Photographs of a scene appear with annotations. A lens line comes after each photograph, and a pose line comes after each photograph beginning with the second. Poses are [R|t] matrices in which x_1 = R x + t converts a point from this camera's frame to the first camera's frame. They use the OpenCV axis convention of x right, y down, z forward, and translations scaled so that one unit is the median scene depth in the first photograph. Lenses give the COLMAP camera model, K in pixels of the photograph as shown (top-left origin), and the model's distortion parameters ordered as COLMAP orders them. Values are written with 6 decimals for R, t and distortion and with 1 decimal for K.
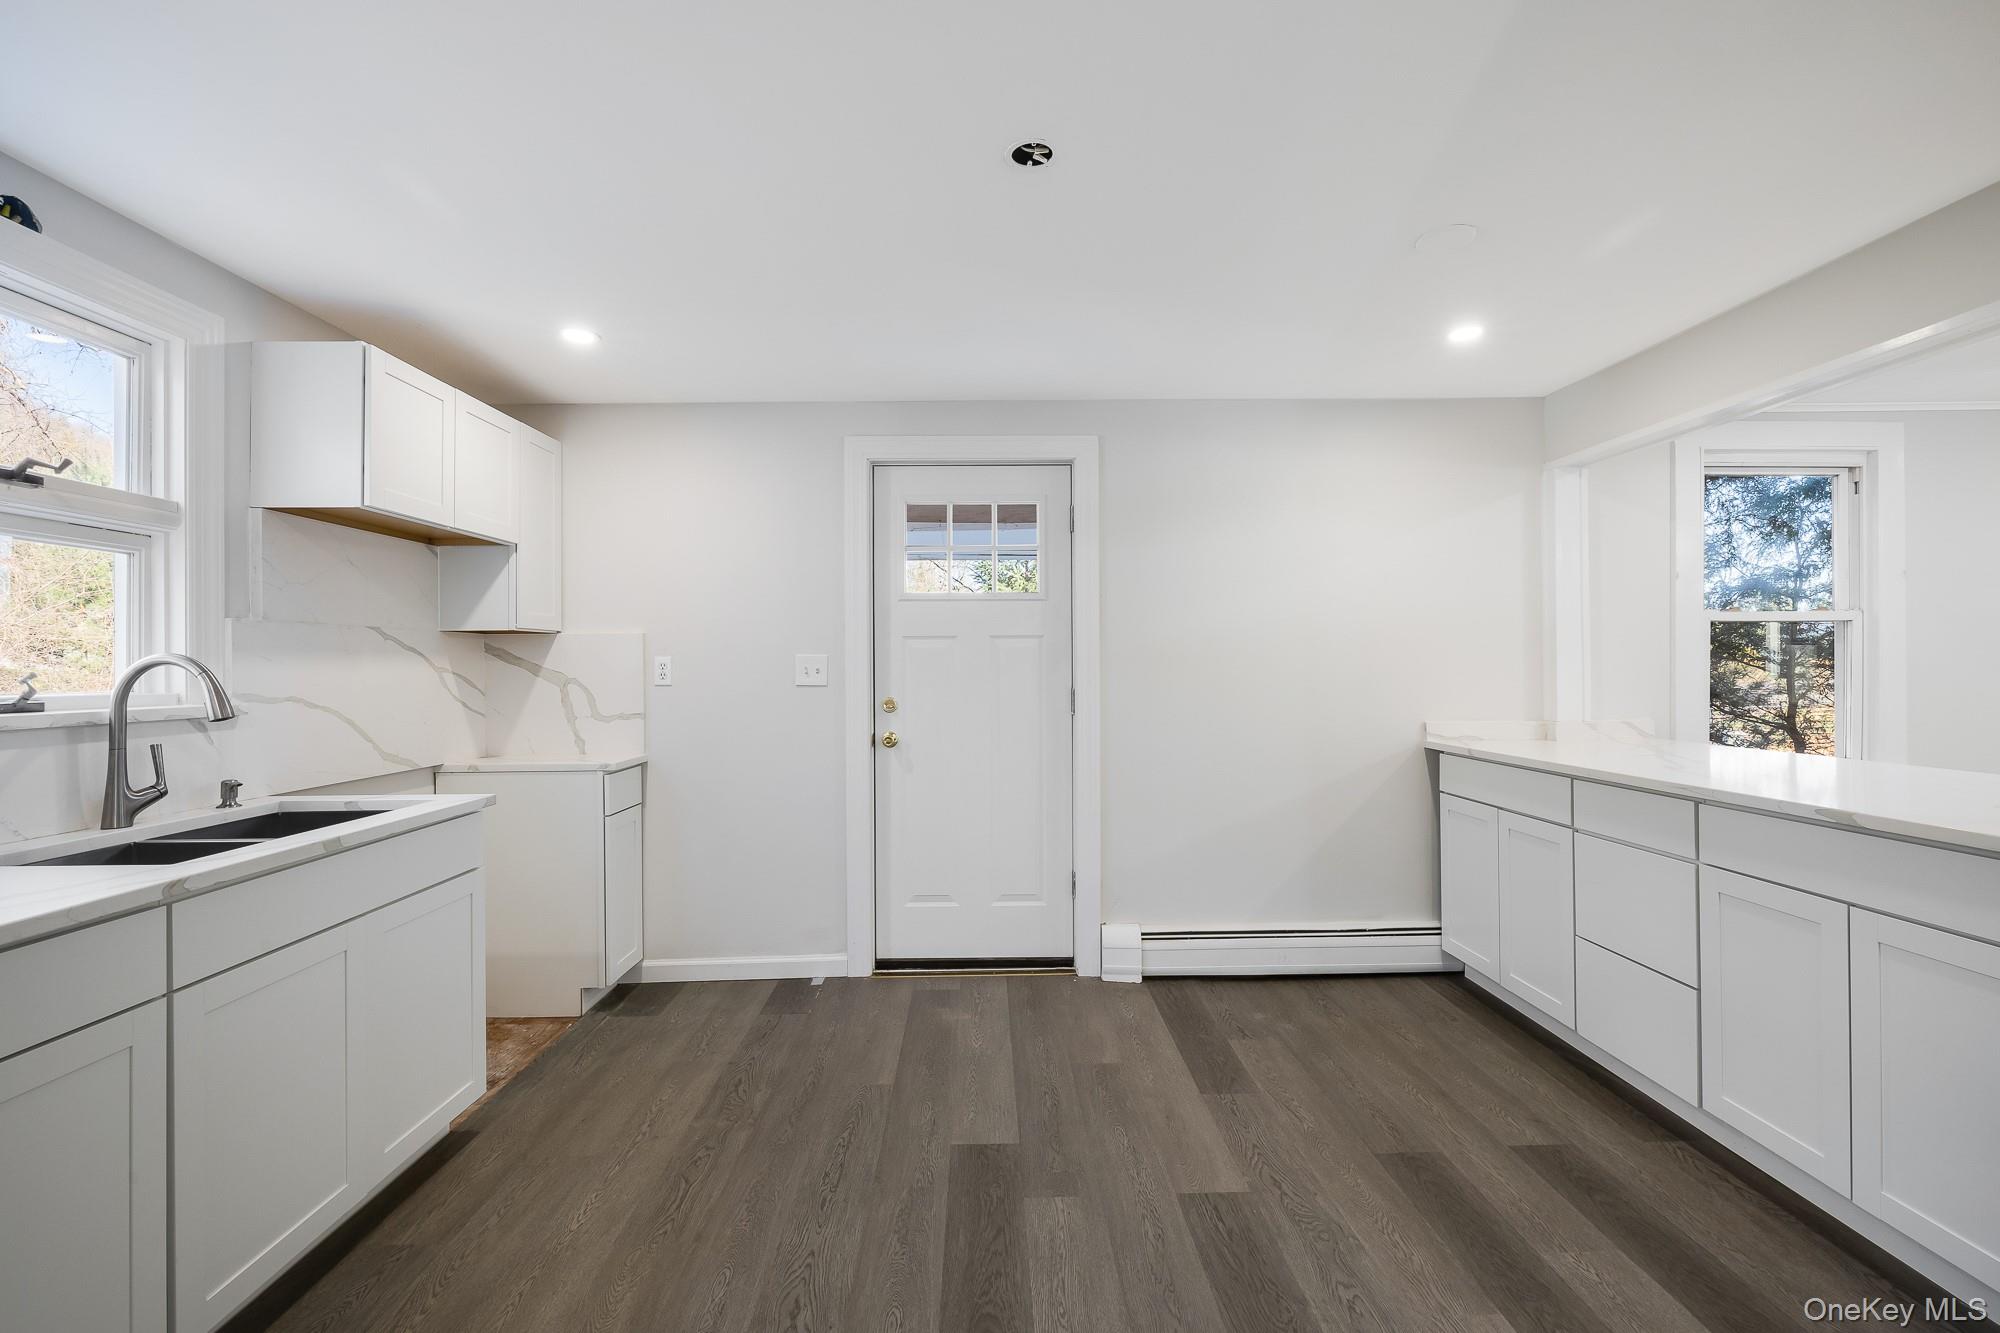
lens RADIAL K [[863.0, 0, 1003.0], [0, 863.0, 658.2], [0, 0, 1]] dist [0.000077, 0.000044]
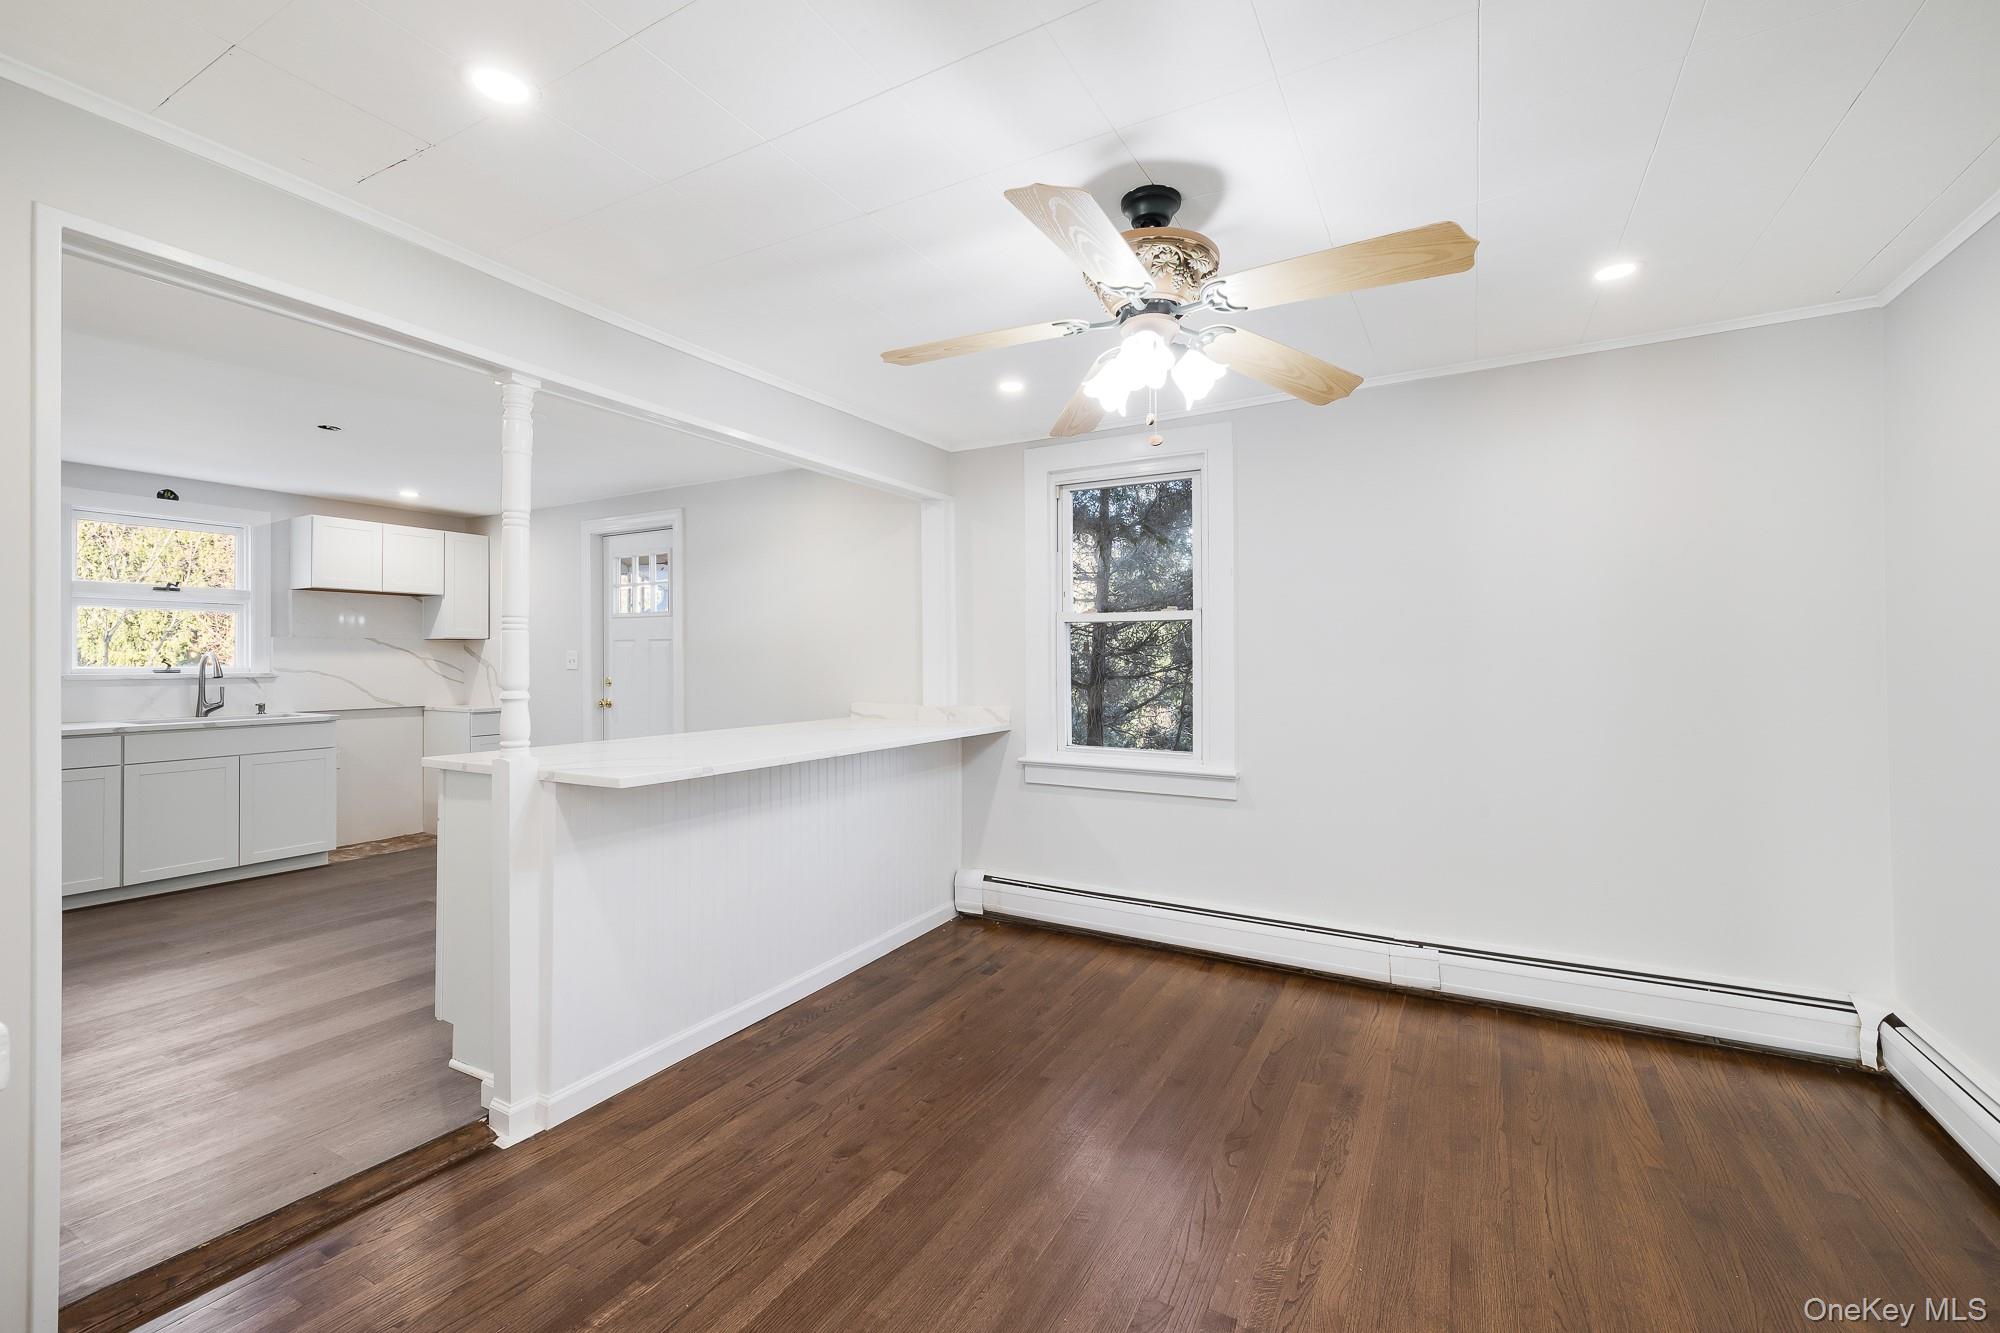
lens RADIAL K [[832.9, 0, 1002.4], [0, 832.9, 652.1], [0, 0, 1]] dist [0.008043, 0.000171]
pose [[0.860841, 0.002297, -0.508869, 1.440976], [-0.000803, 0.999995, 0.003154, -0.008752], [0.508874, -0.002307, 0.860838, 0.015289]]
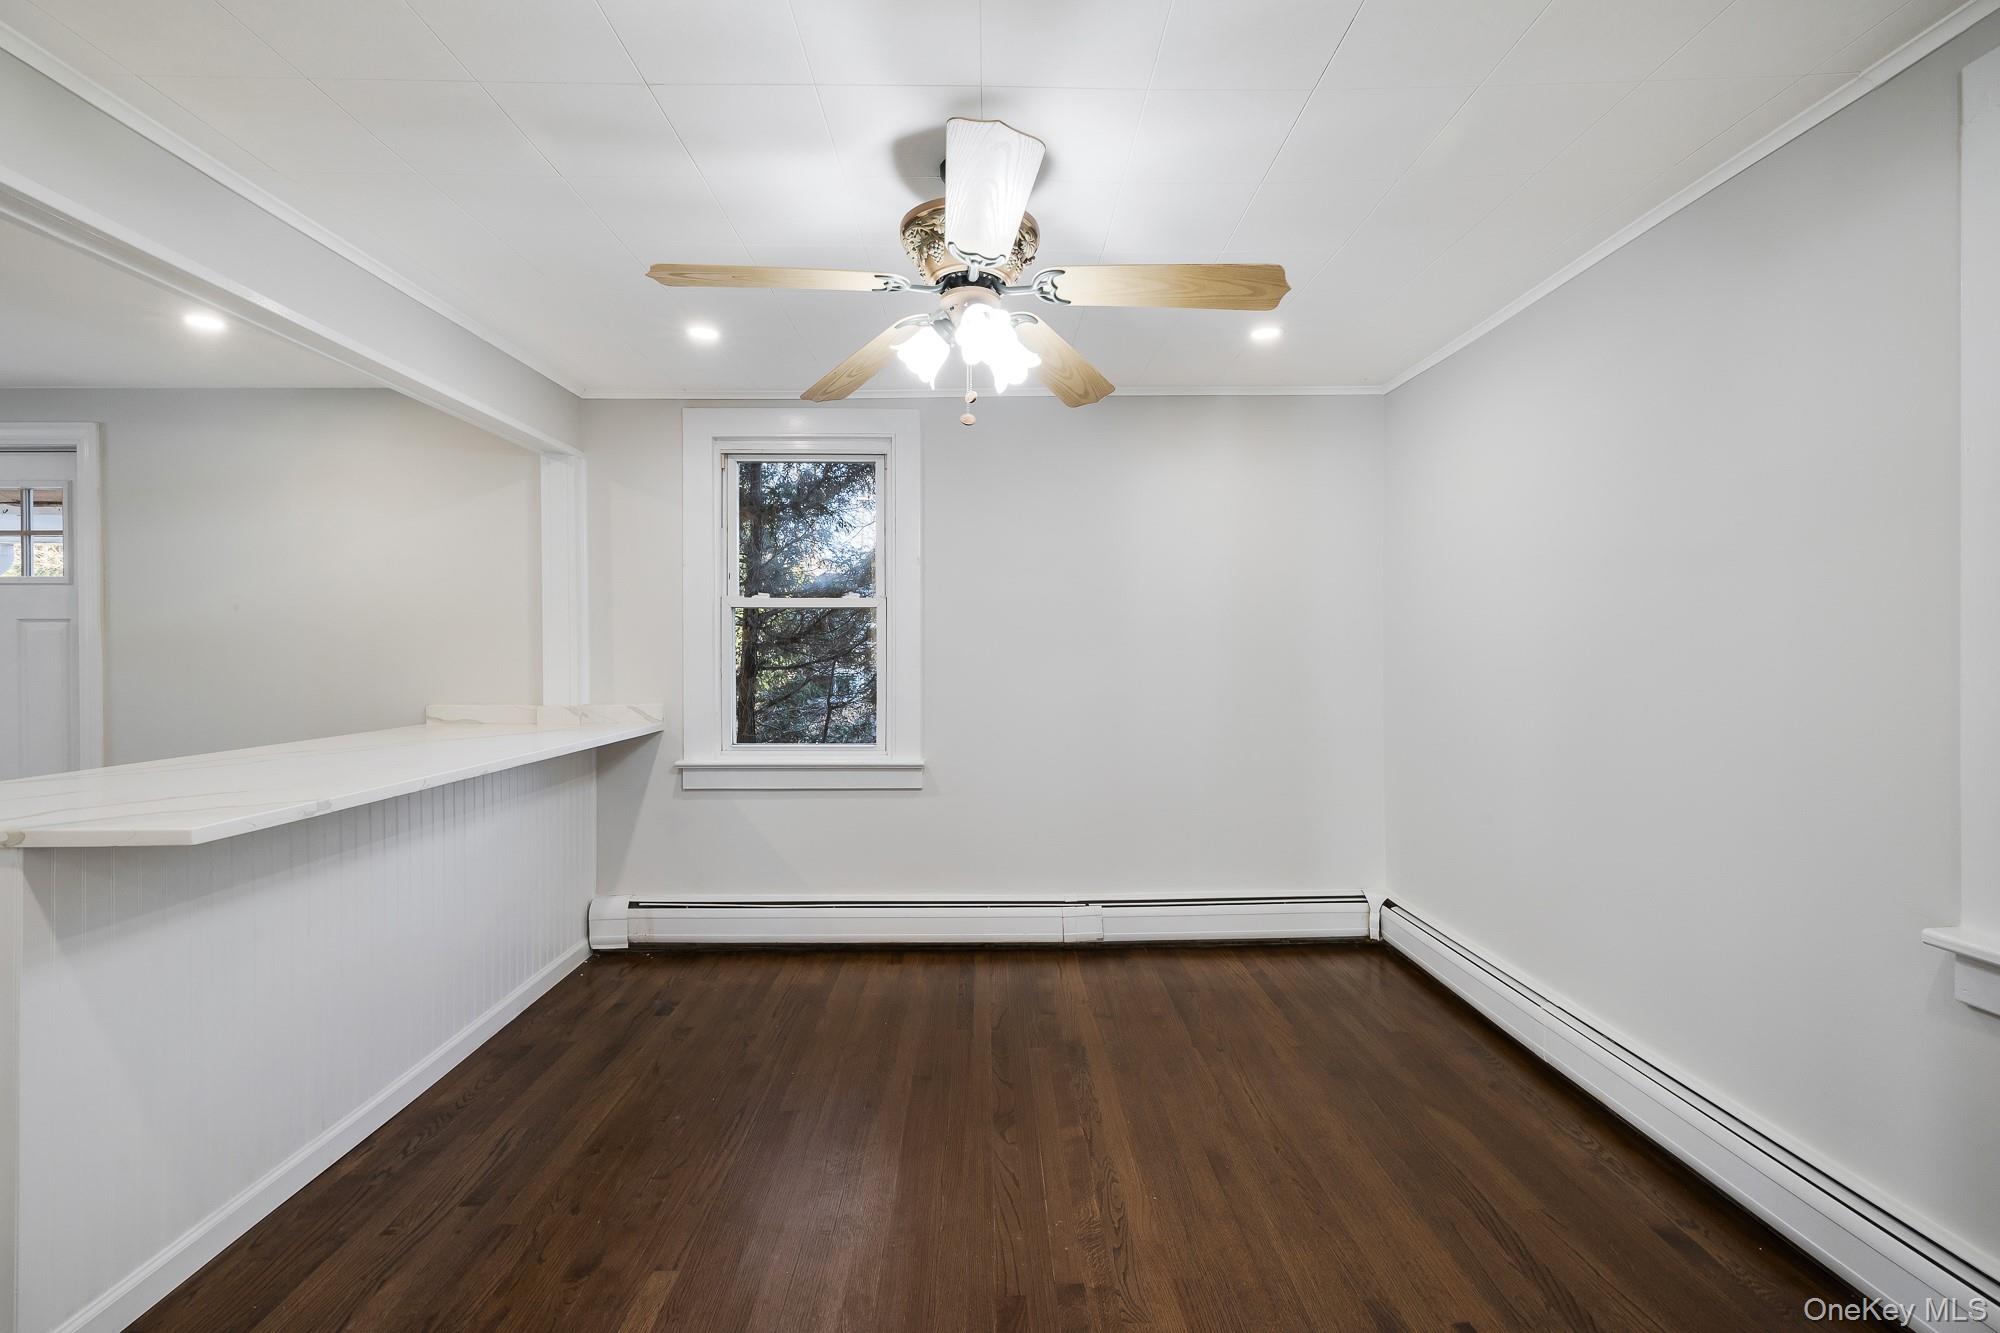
lens RADIAL K [[850.9, 0, 1002.1], [0, 850.9, 653.6], [0, 0, 1]] dist [0.000907, 0.000123]
pose [[0.999969, 0.005221, -0.005831, 1.261345], [-0.005140, 0.999891, 0.013821, -0.005144], [0.005903, -0.013791, 0.999887, -0.004645]]
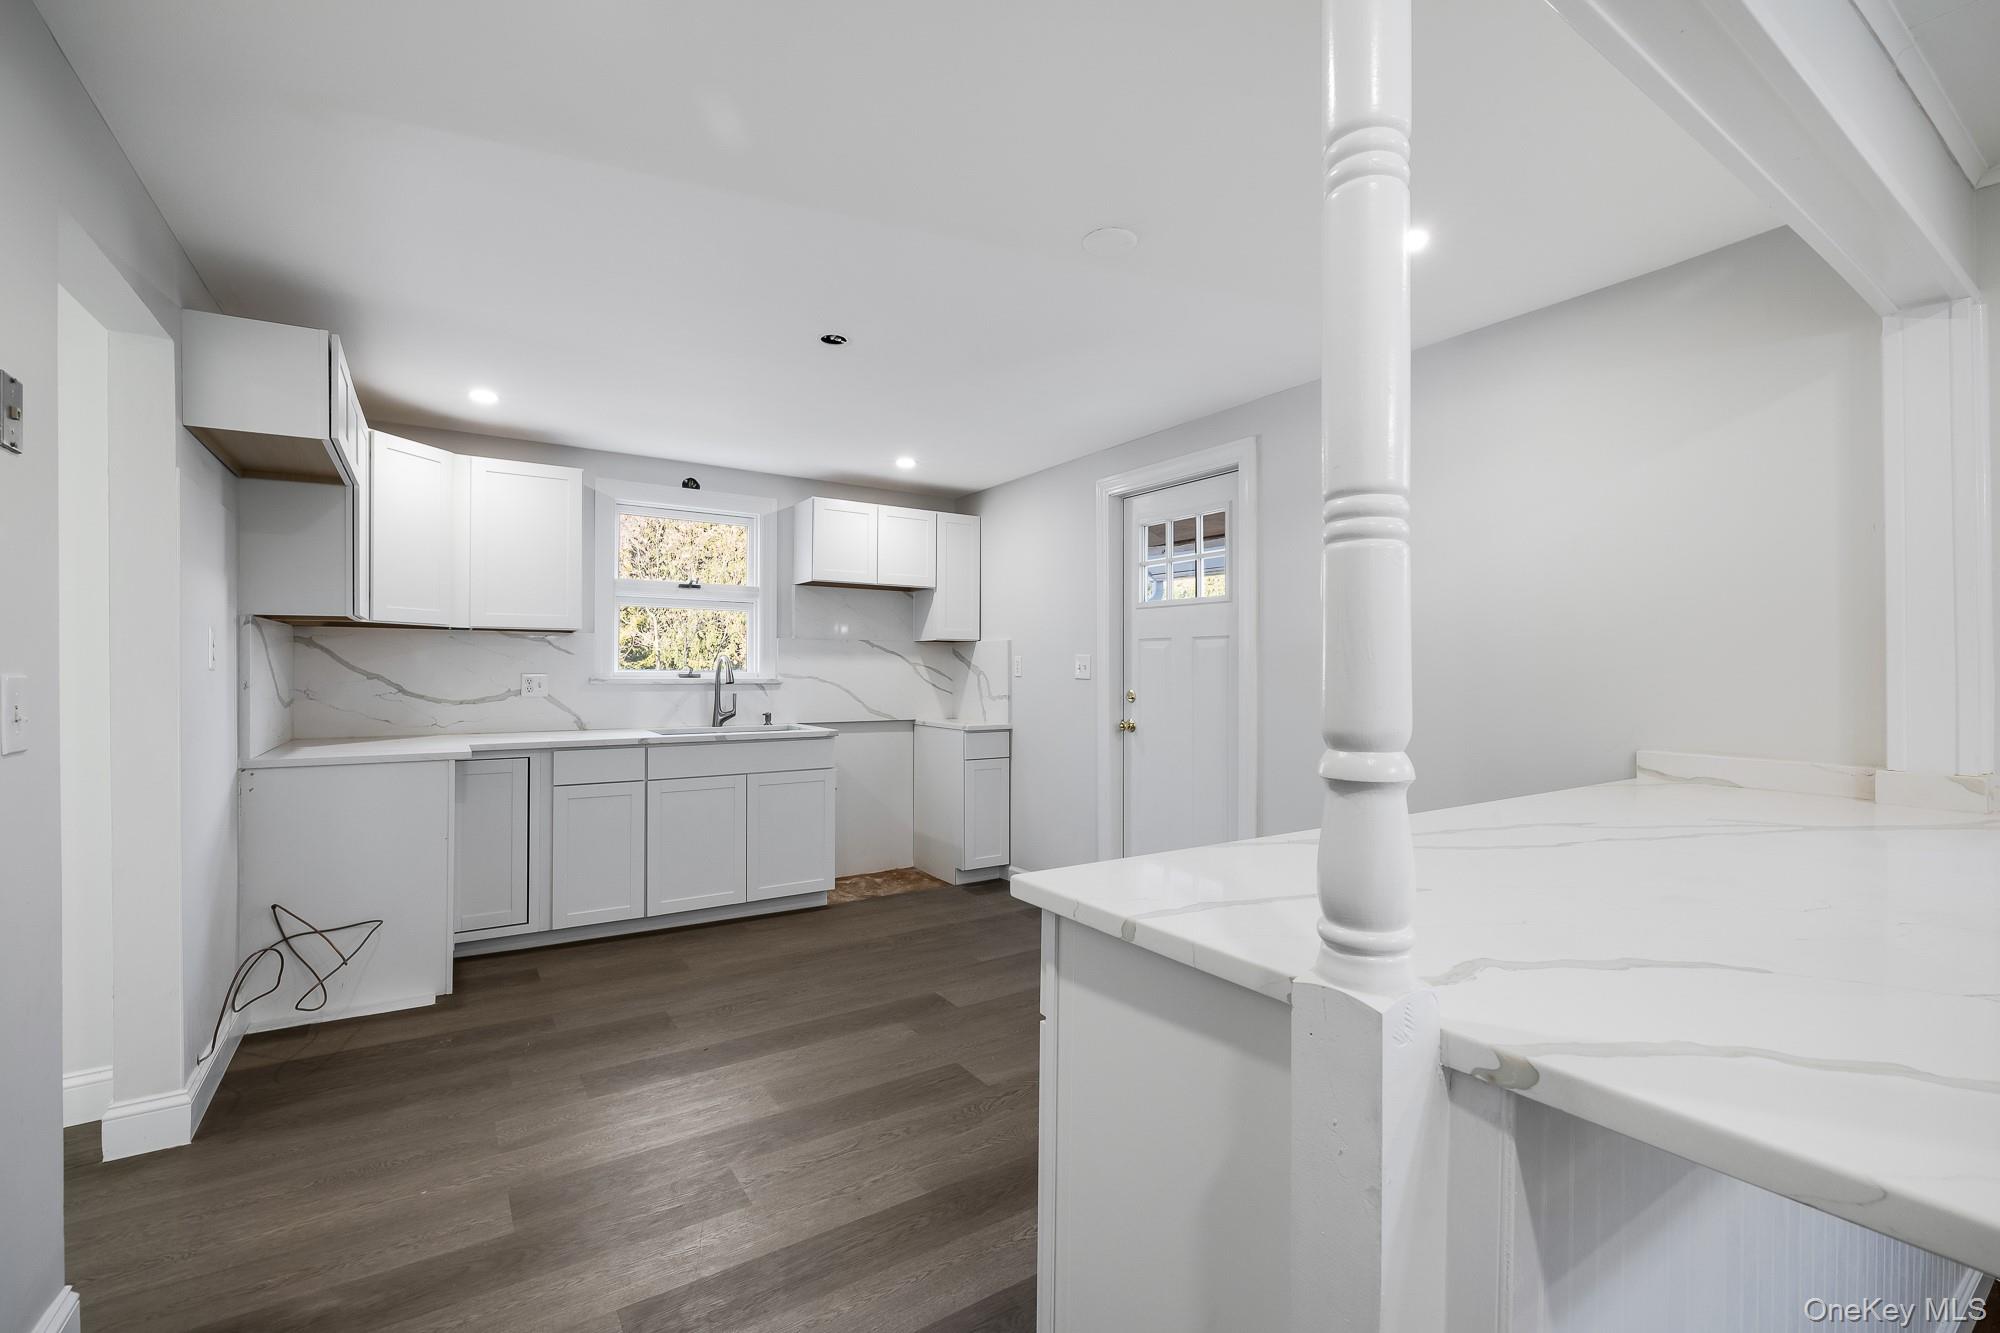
lens RADIAL K [[861.4, 0, 1000.0], [0, 861.4, 666.5], [0, 0, 1]] dist [0.000151, 0.000185]
pose [[0.534622, 0.008343, -0.845050, 0.852274], [-0.003140, 0.999964, 0.007887, 0.003913], [0.845086, -0.001563, 0.534629, 0.224818]]
